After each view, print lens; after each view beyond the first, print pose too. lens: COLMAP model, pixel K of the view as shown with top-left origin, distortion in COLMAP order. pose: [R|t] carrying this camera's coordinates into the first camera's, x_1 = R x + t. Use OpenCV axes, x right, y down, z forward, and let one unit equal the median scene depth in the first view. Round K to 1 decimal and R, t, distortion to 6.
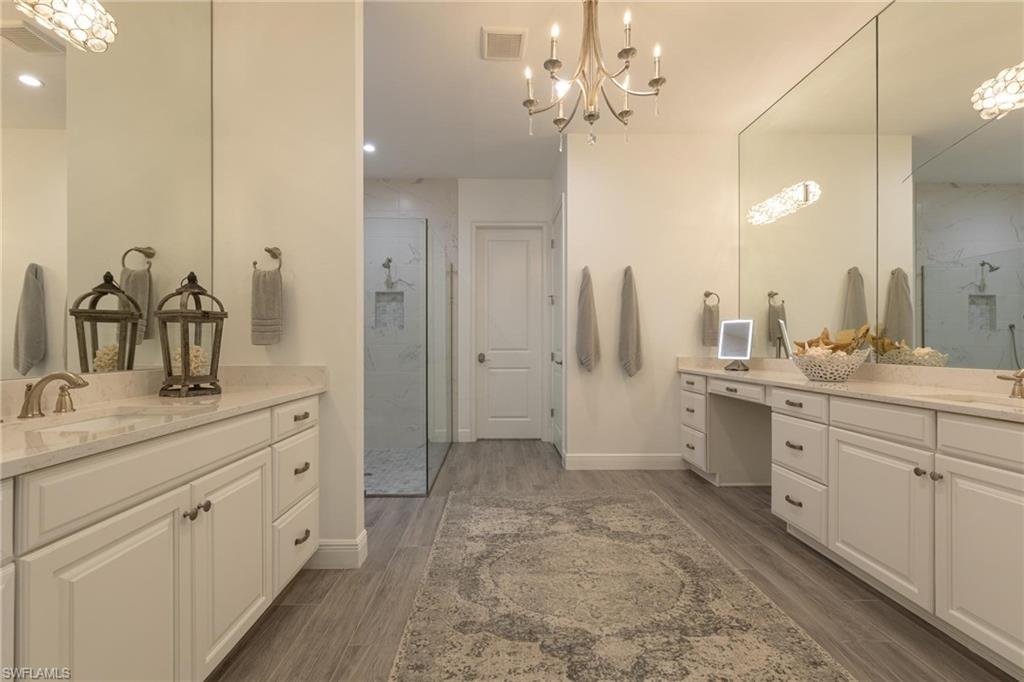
lens RADIAL K [[439.7, 0, 514.9], [0, 439.7, 344.4], [0, 0, 1]] dist [0.001430, 0.000255]
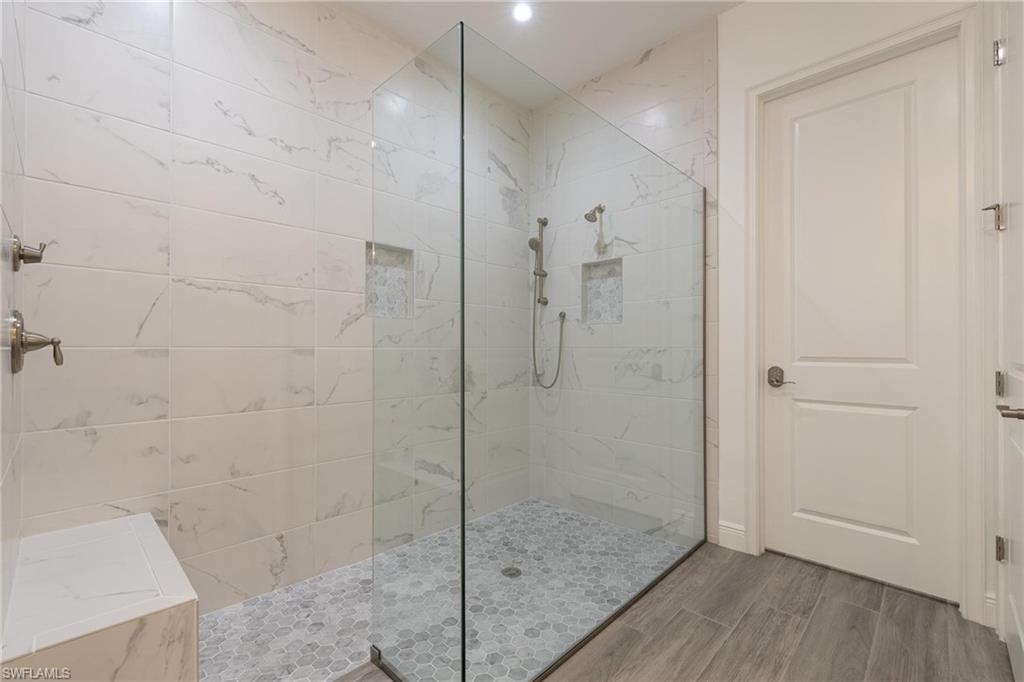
lens RADIAL K [[439.7, 0, 514.9], [0, 439.7, 344.4], [0, 0, 1]] dist [0.001430, 0.000255]
pose [[0.694746, -0.002377, -0.719251, 0.068806], [0.001297, 0.999997, -0.002052, -0.002808], [0.719254, 0.000493, 0.694747, 0.488272]]
